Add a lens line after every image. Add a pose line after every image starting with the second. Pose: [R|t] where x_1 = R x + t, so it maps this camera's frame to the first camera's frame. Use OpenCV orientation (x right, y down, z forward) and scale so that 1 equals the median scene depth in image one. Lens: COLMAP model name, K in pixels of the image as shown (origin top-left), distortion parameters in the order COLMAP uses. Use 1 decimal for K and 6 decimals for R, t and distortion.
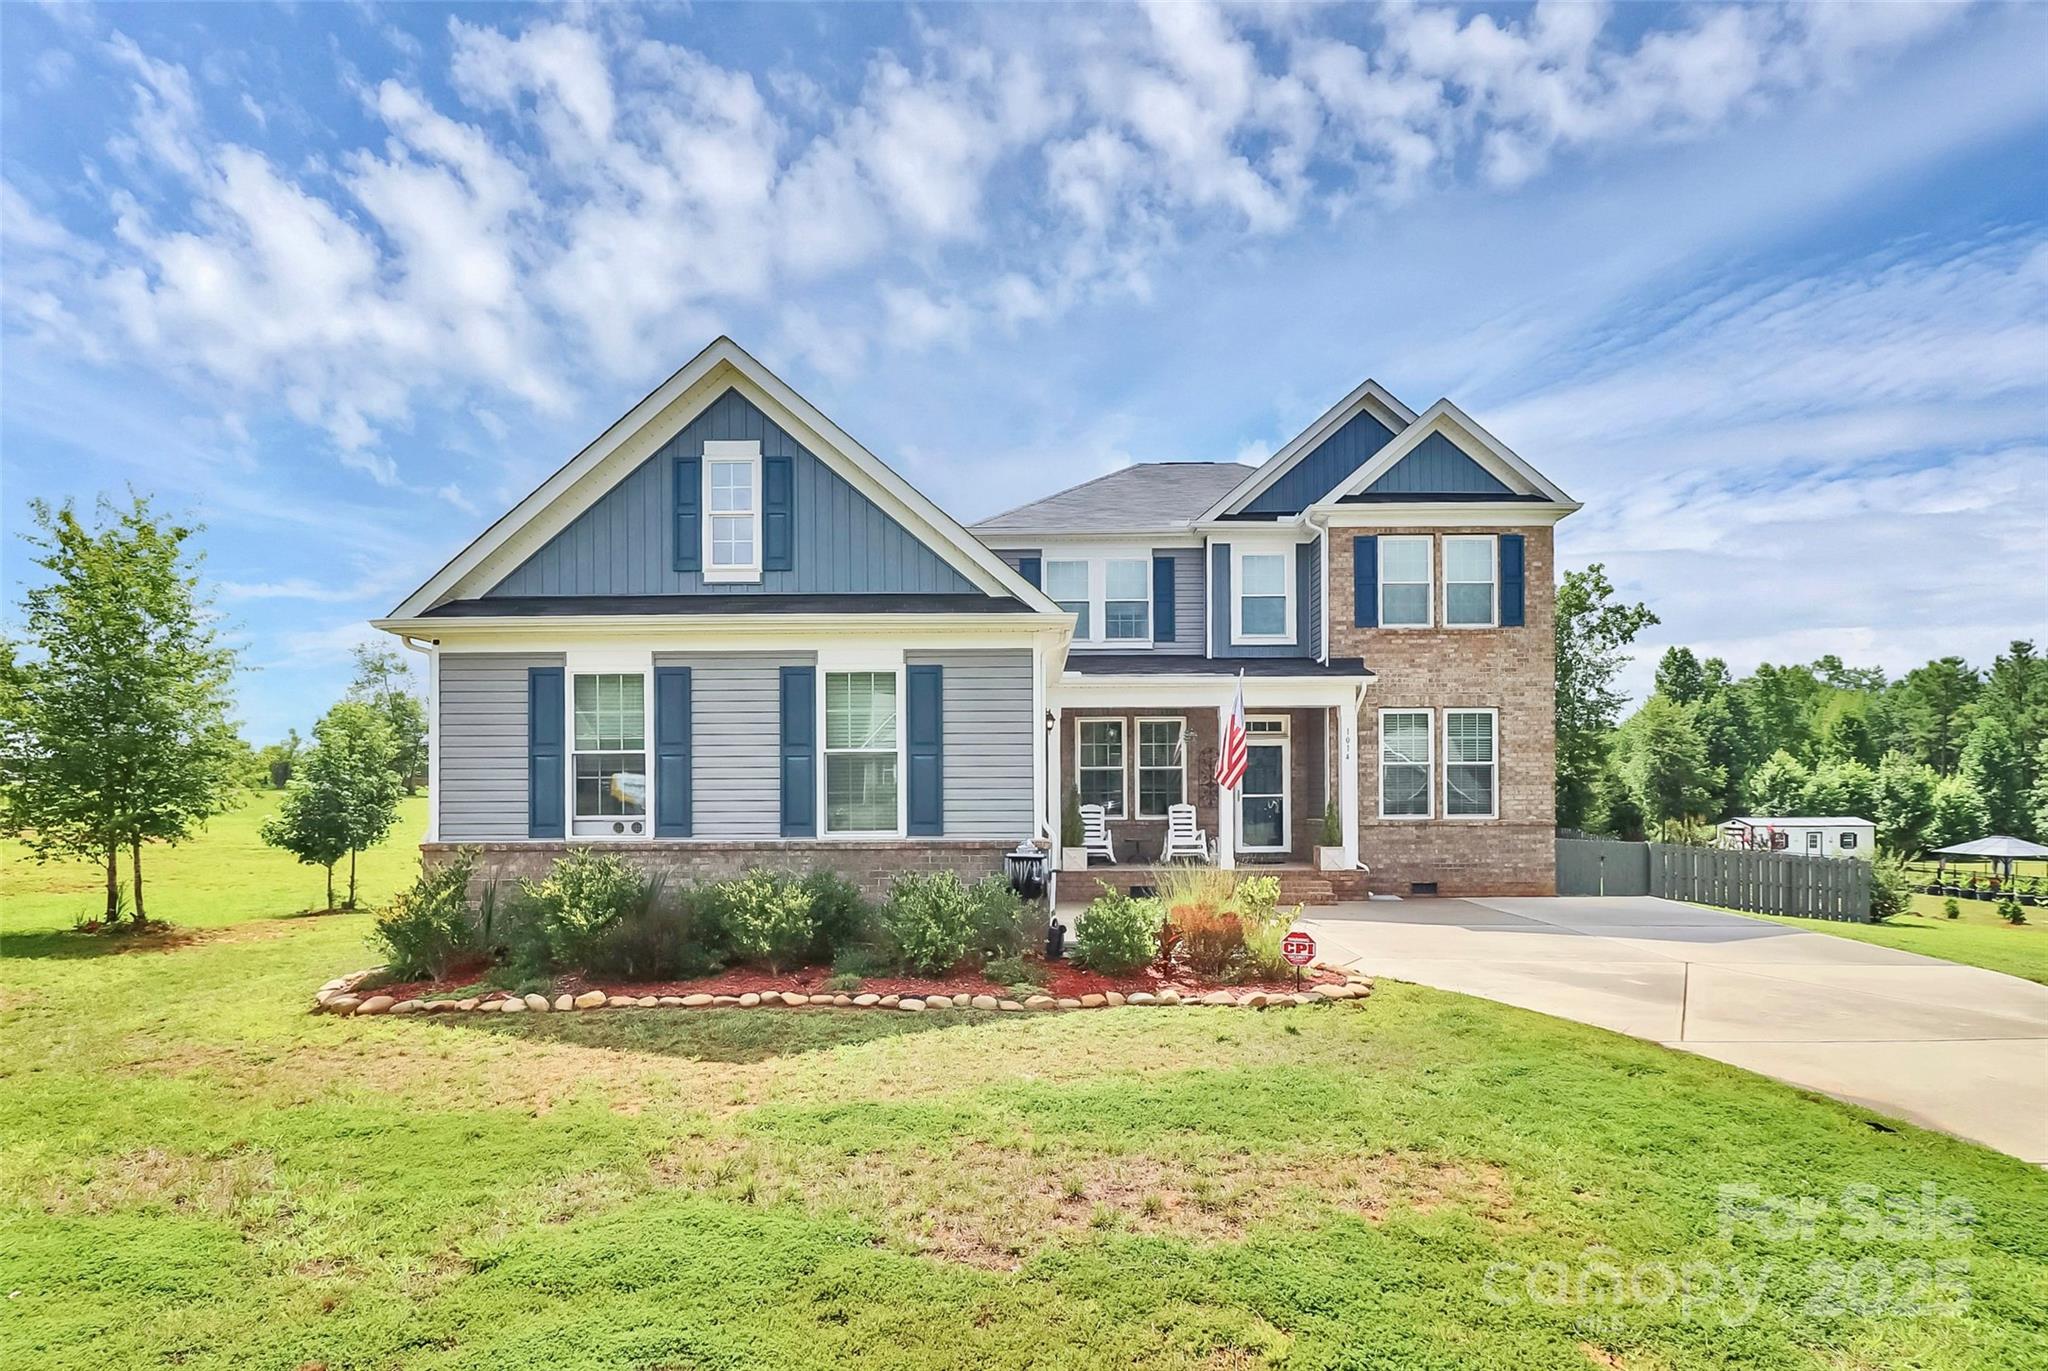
lens RADIAL K [[973.5, 0, 1028.3], [0, 973.5, 773.1], [0, 0, 1]] dist [-0.012230, -0.002235]
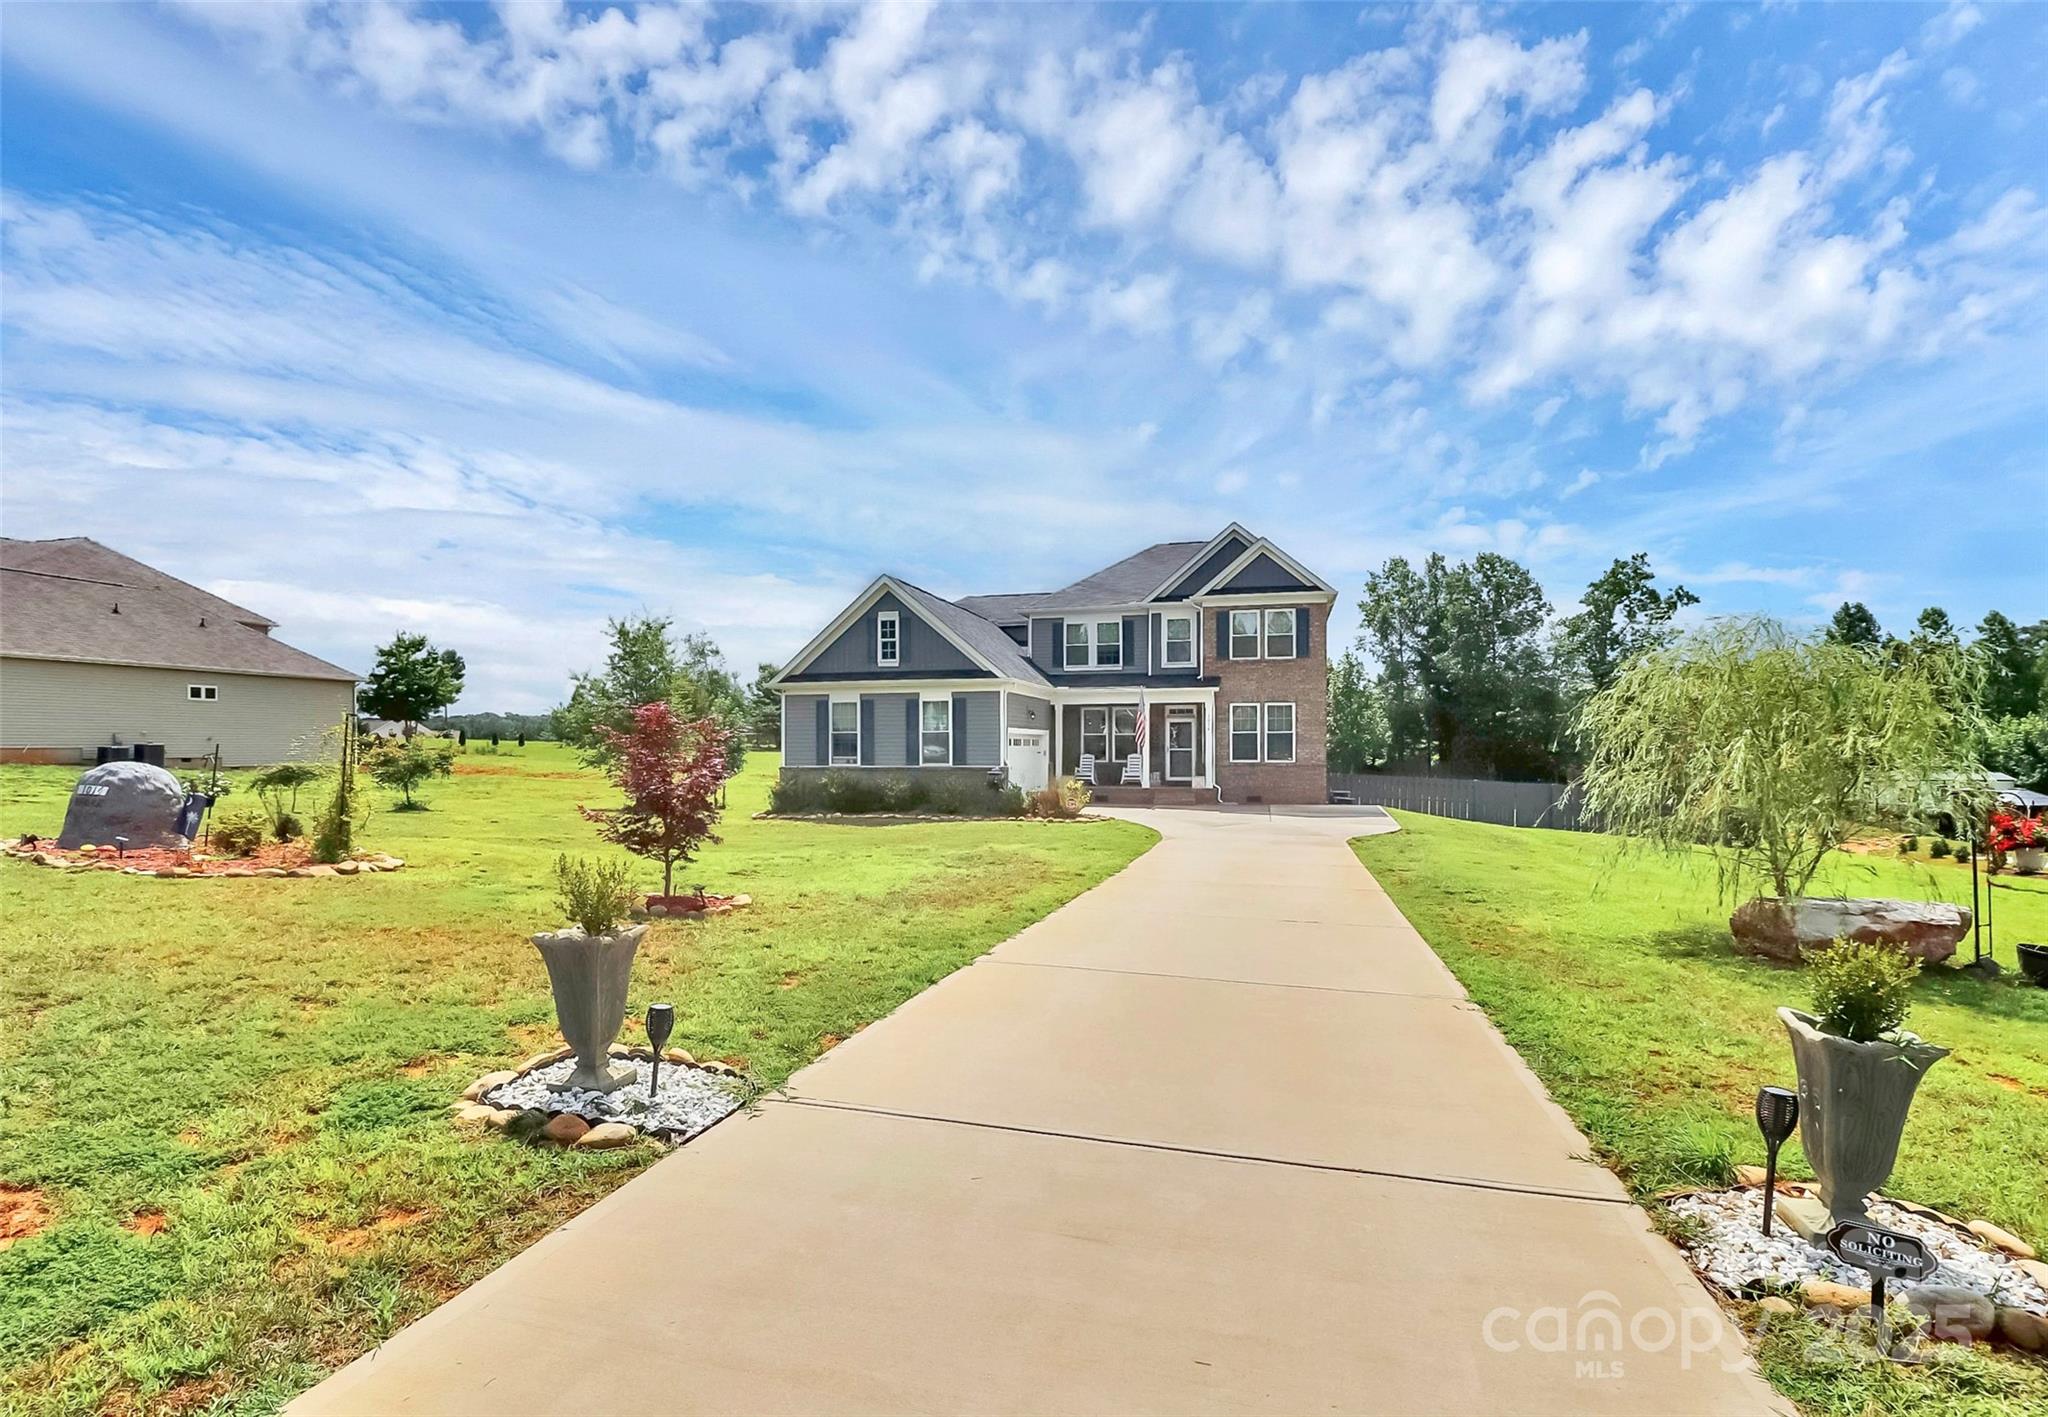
lens RADIAL K [[976.6, 0, 1027.4], [0, 976.6, 718.0], [0, 0, 1]] dist [-0.012974, -0.002289]
pose [[0.969429, -0.006138, -0.245297, 0.447601], [0.003894, 0.999946, -0.009631, -0.021678], [0.245343, 0.008381, 0.969400, -0.925298]]
